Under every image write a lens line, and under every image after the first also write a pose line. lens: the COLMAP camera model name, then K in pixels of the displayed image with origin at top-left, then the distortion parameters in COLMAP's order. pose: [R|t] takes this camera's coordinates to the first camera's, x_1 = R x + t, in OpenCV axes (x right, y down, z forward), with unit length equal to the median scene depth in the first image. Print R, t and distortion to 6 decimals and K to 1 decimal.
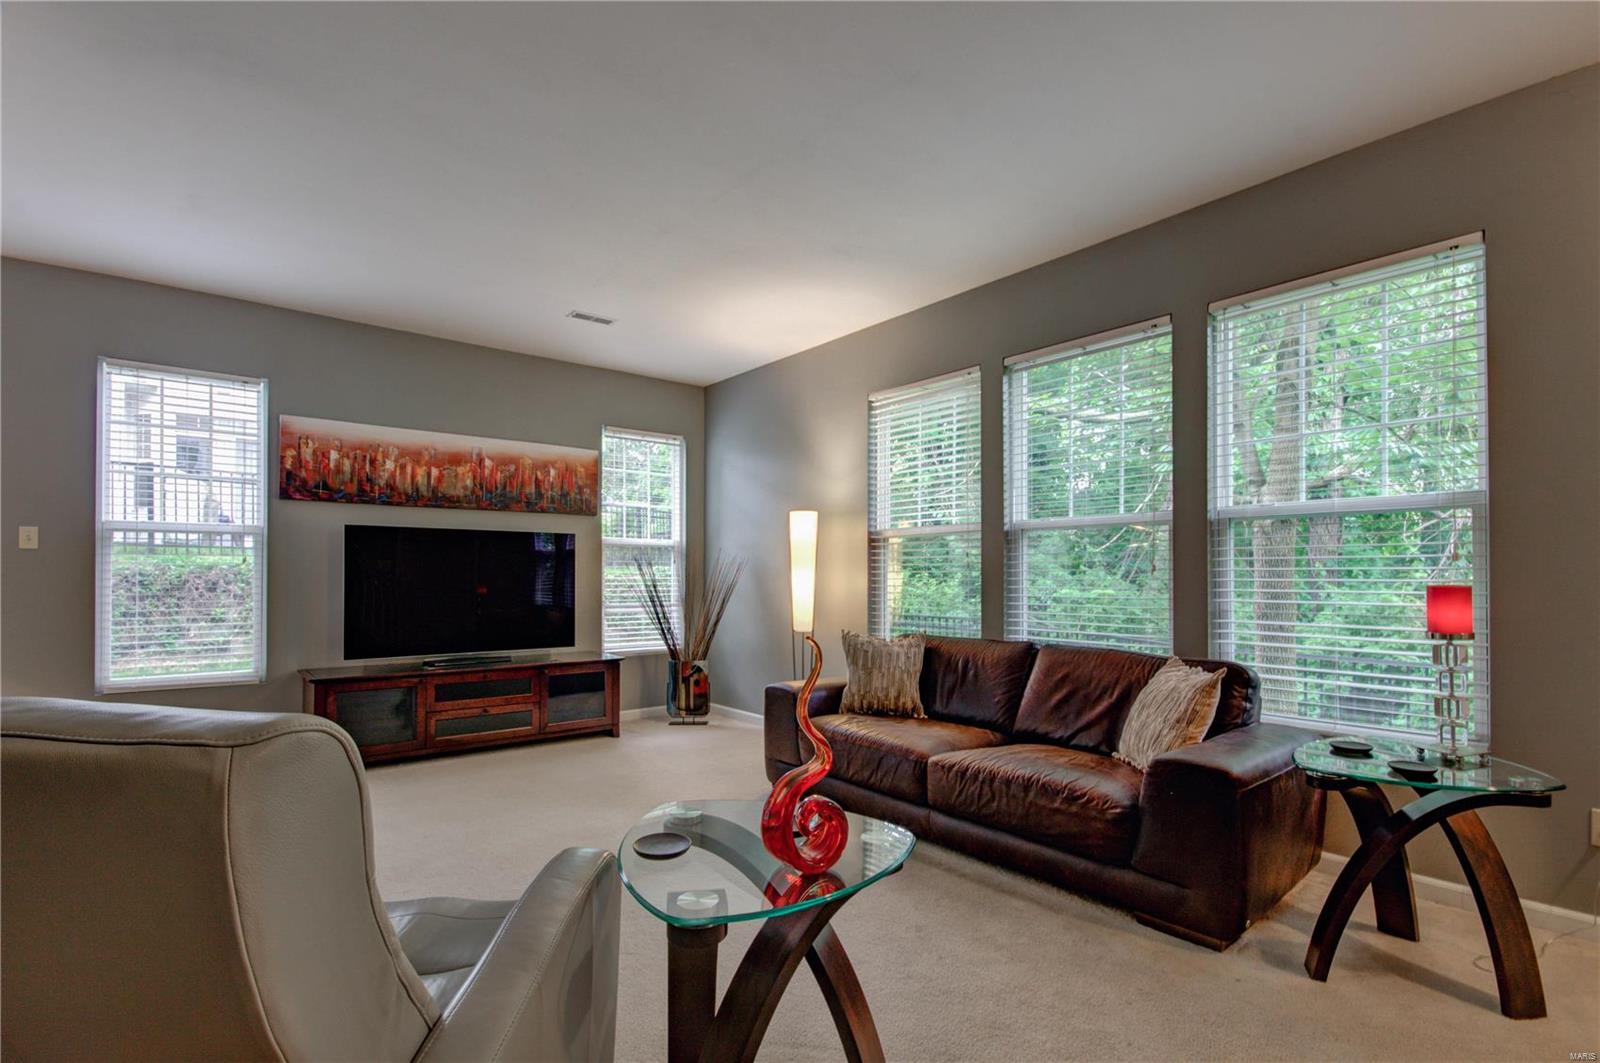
lens RADIAL K [[755.9, 0, 792.3], [0, 755.9, 570.3], [0, 0, 1]] dist [0.008984, -0.002913]
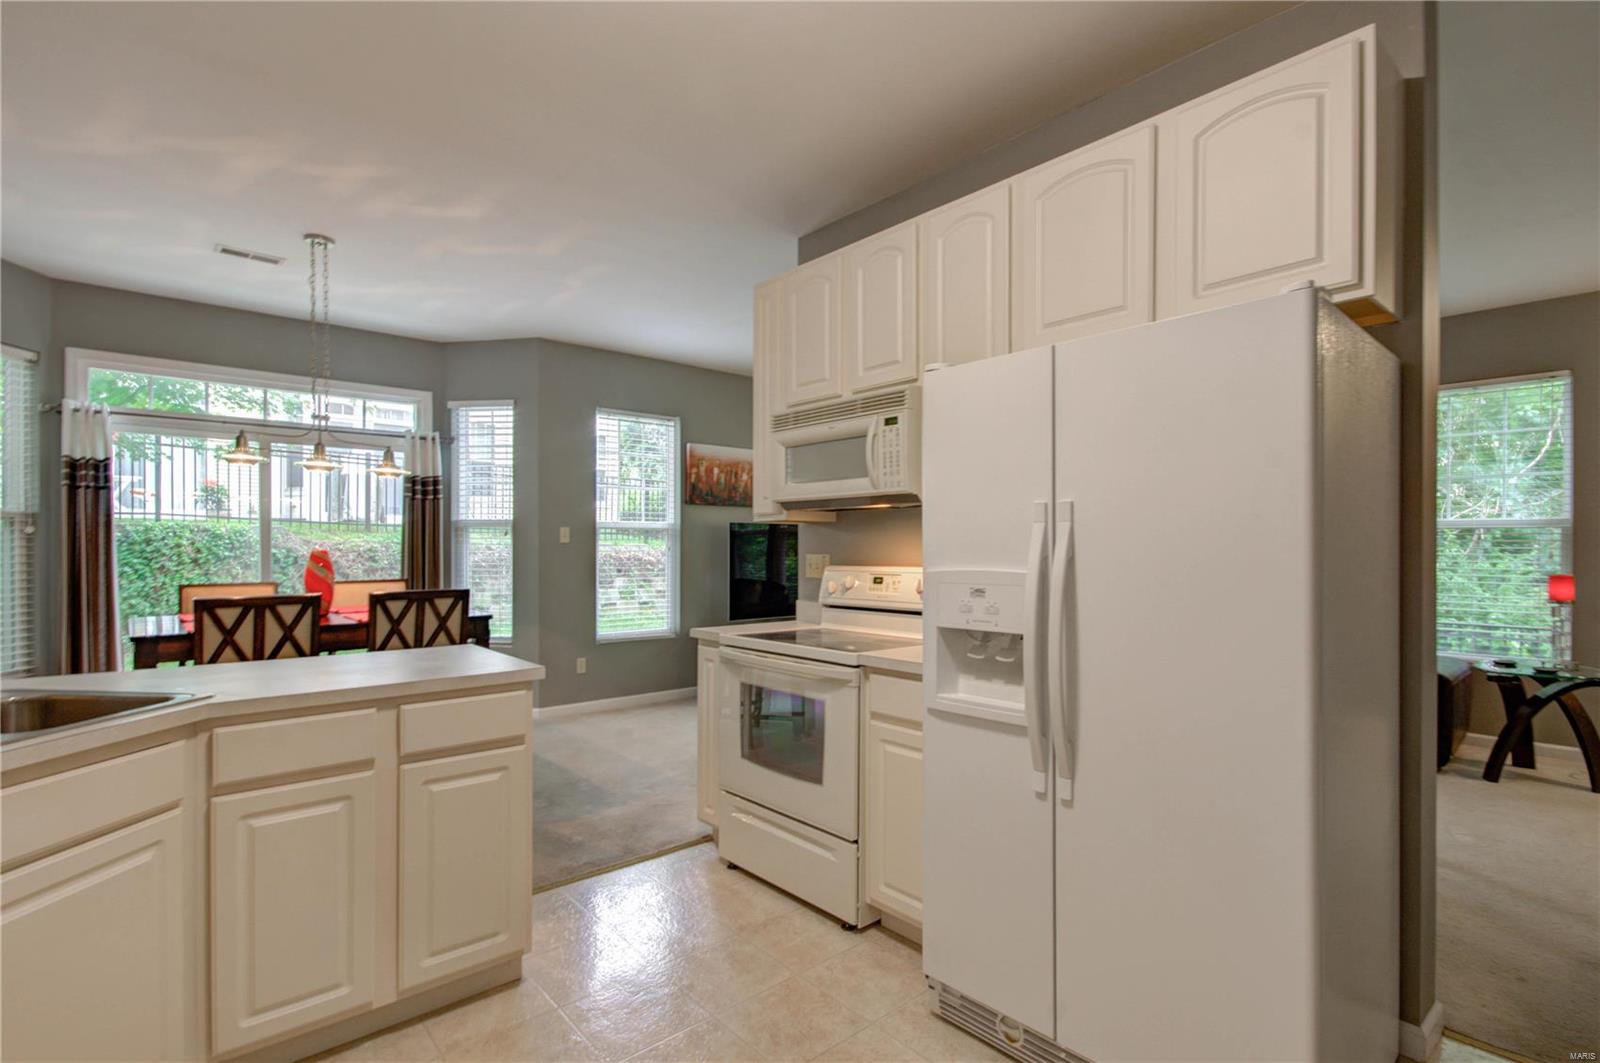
lens RADIAL K [[755.9, 0, 793.1], [0, 755.9, 548.6], [0, 0, 1]] dist [0.008984, -0.002913]
pose [[0.999260, 0.000840, 0.038458, -0.511395], [-0.001445, 0.999876, 0.015706, -0.032954], [-0.038440, -0.015750, 0.999137, -0.371288]]
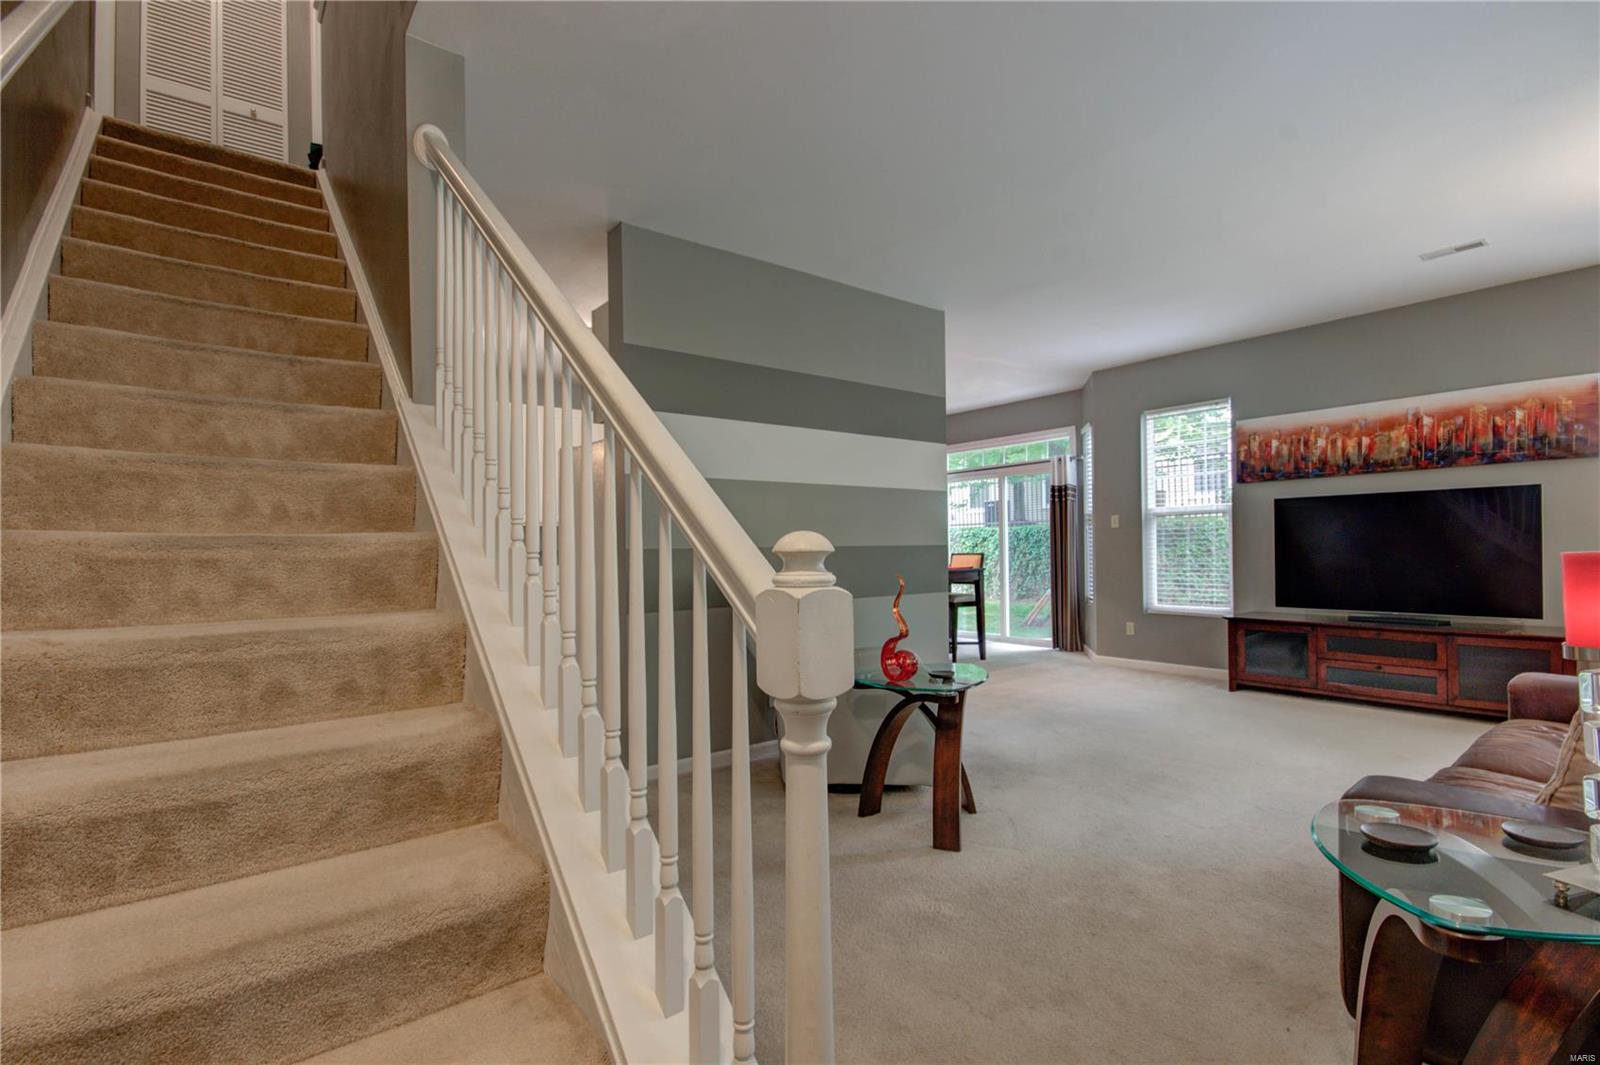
lens RADIAL K [[755.9, 0, 795.0], [0, 755.9, 548.4], [0, 0, 1]] dist [0.008984, -0.002913]
pose [[-0.019371, -0.000690, -0.999812, 0.654445], [0.026970, 0.999635, -0.001213, 0.001623], [0.999449, -0.026989, -0.019345, 0.225299]]
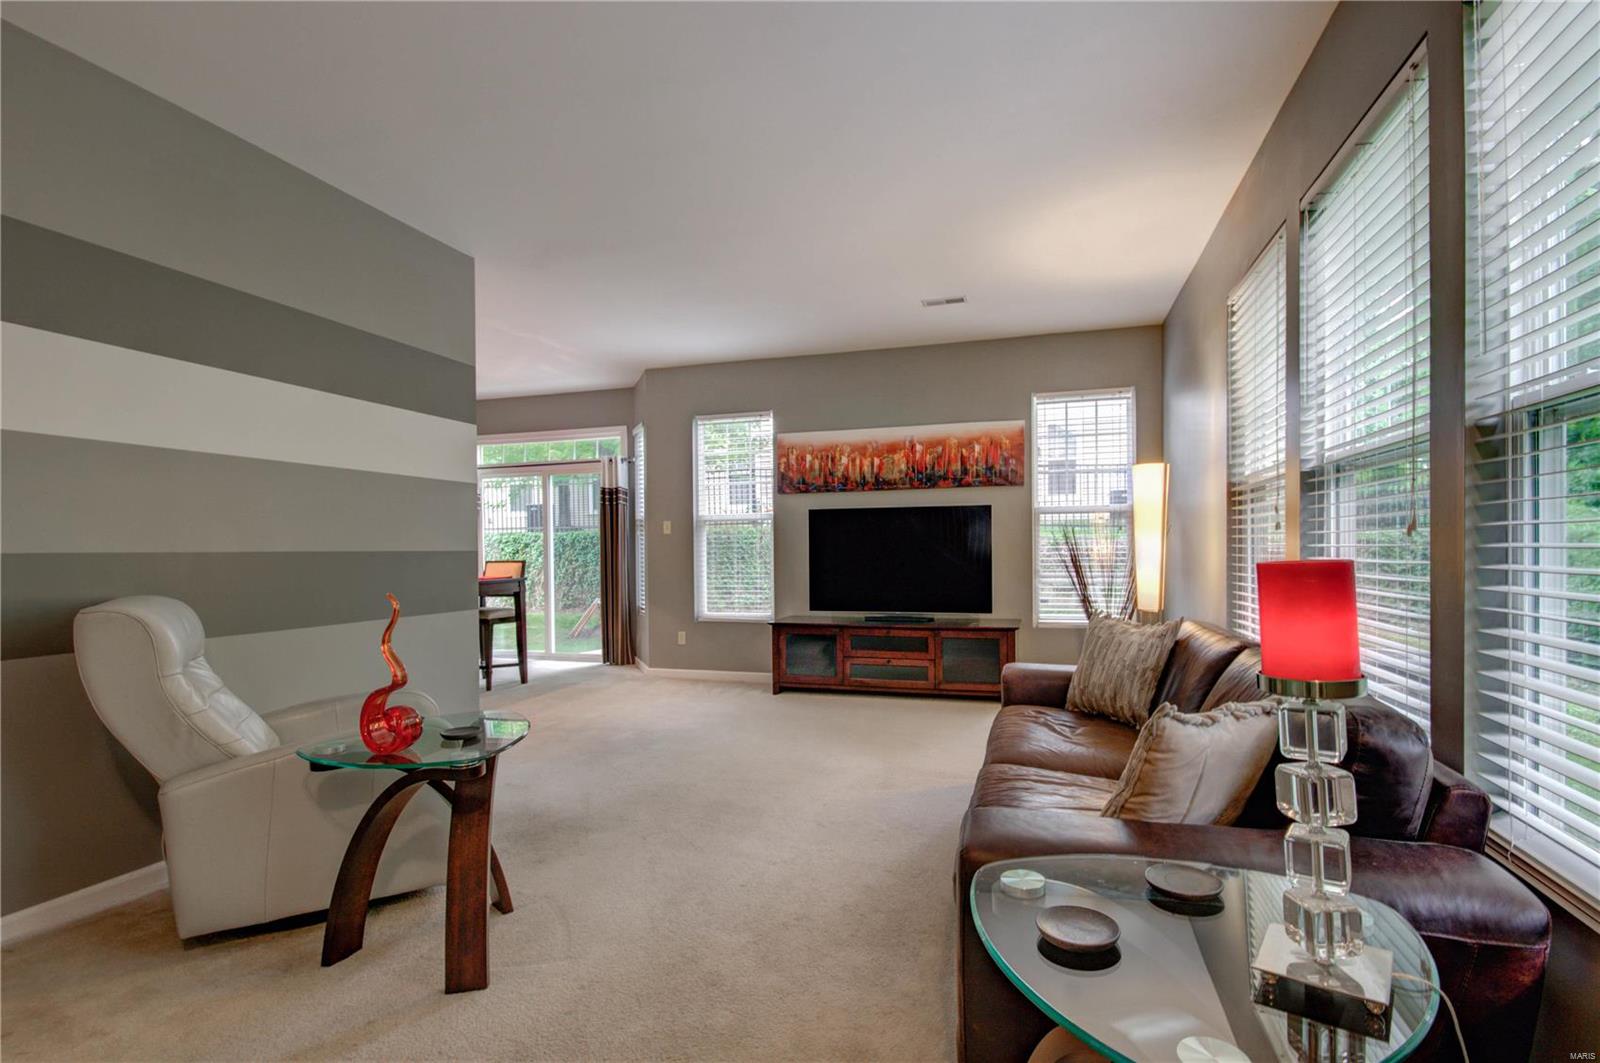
lens RADIAL K [[755.9, 0, 823.5], [0, 755.9, 558.5], [0, 0, 1]] dist [0.008984, -0.002913]
pose [[0.564560, 0.003651, -0.825384, 0.509043], [0.019000, 0.999668, 0.017418, 0.003043], [0.825173, -0.025516, 0.564303, 0.259283]]
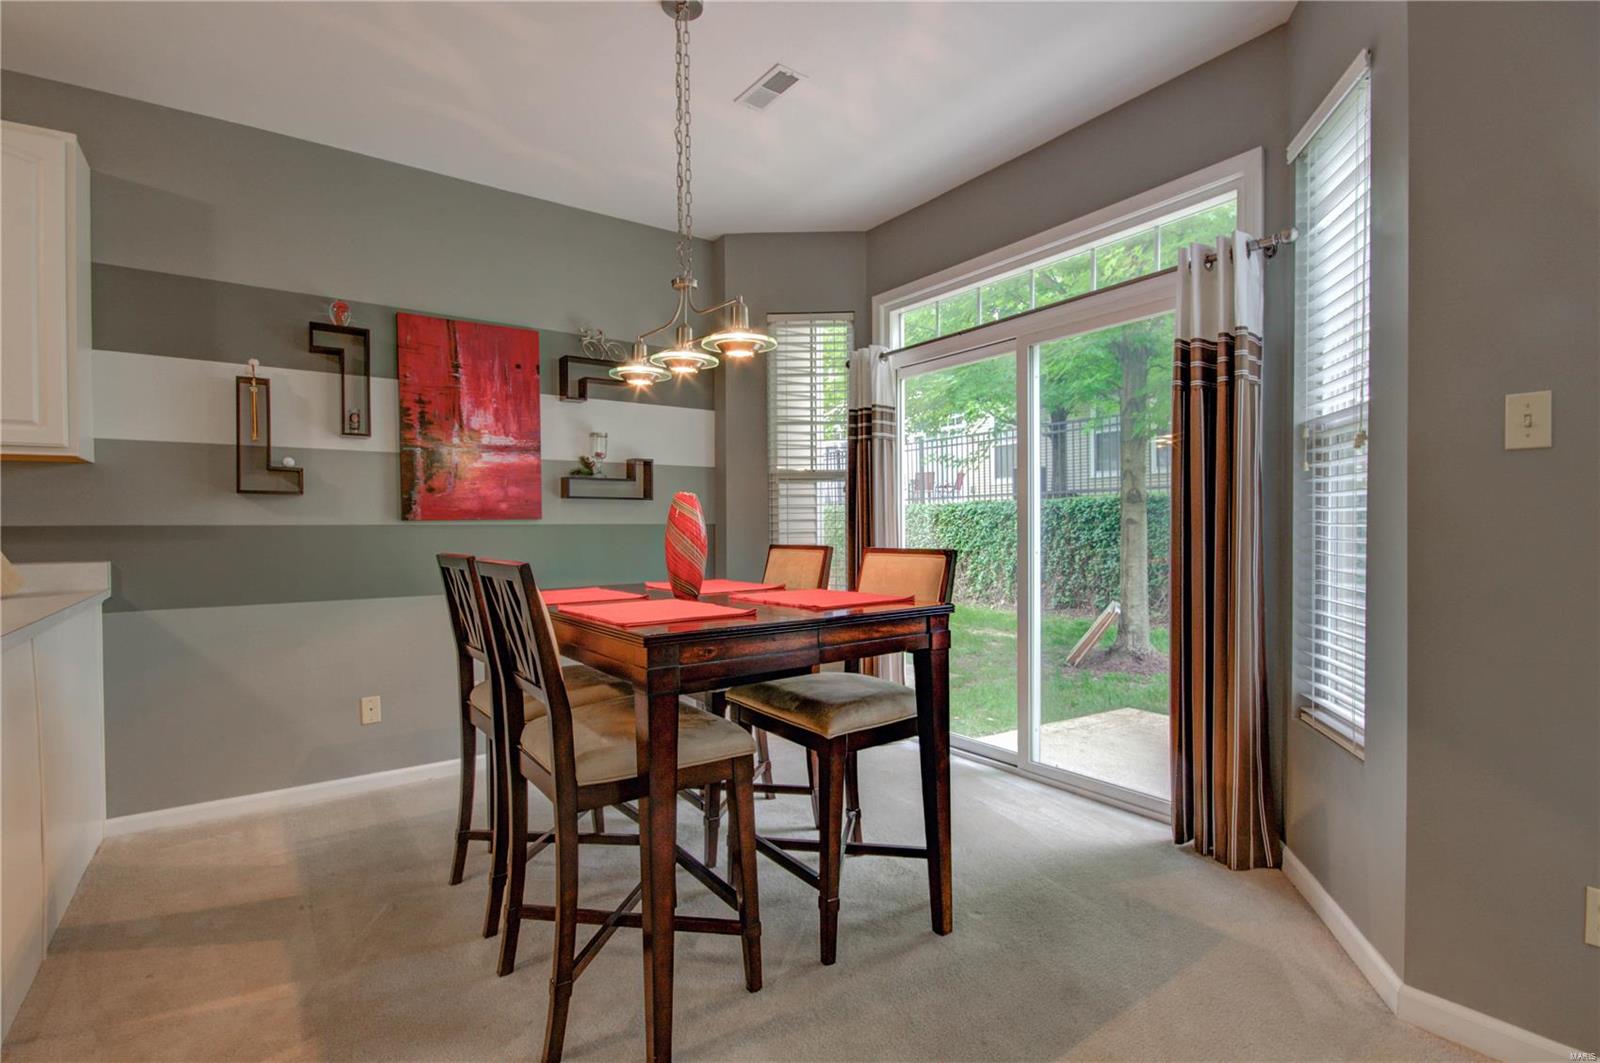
lens RADIAL K [[755.9, 0, 795.2], [0, 755.9, 535.5], [0, 0, 1]] dist [0.008984, -0.002913]
pose [[-0.062509, 0.009470, -0.997999, -0.475625], [0.017452, 0.999812, 0.008394, 0.005174], [0.997892, -0.016893, -0.062663, 0.523519]]
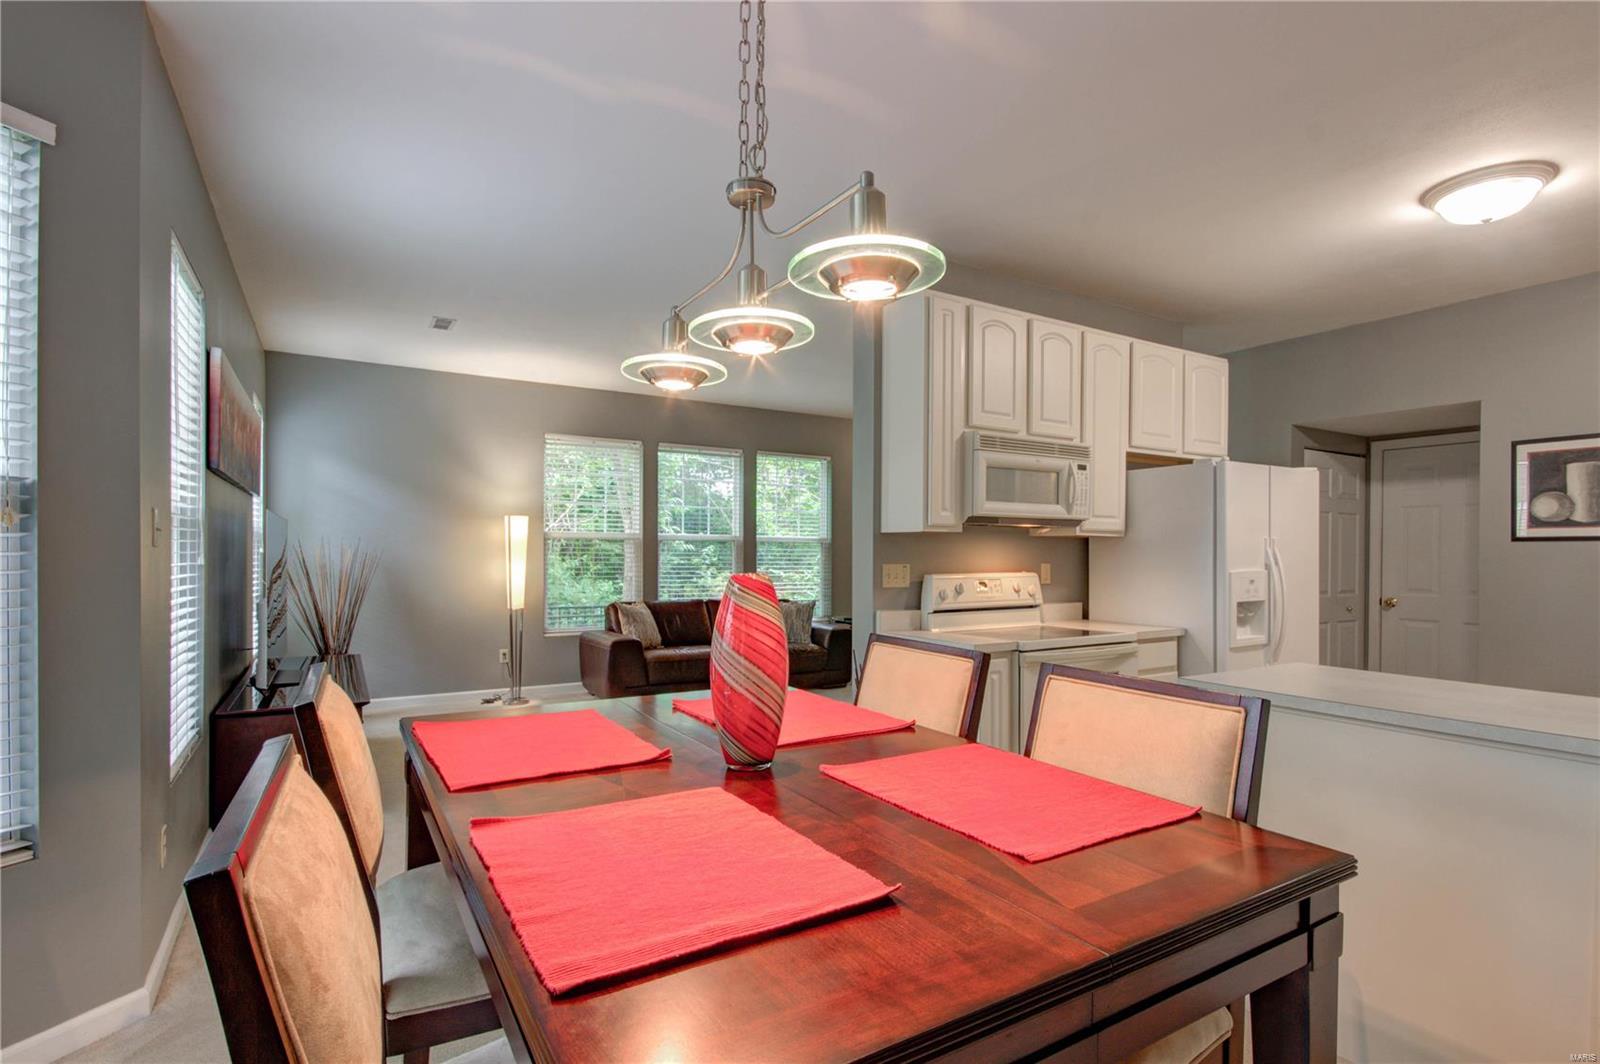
lens RADIAL K [[755.9, 0, 793.1], [0, 755.9, 555.4], [0, 0, 1]] dist [0.008984, -0.002913]
pose [[0.137879, -0.001127, 0.990448, -1.235162], [-0.019109, 0.999810, 0.003798, -0.025325], [-0.990265, -0.019450, 0.137832, 0.376877]]
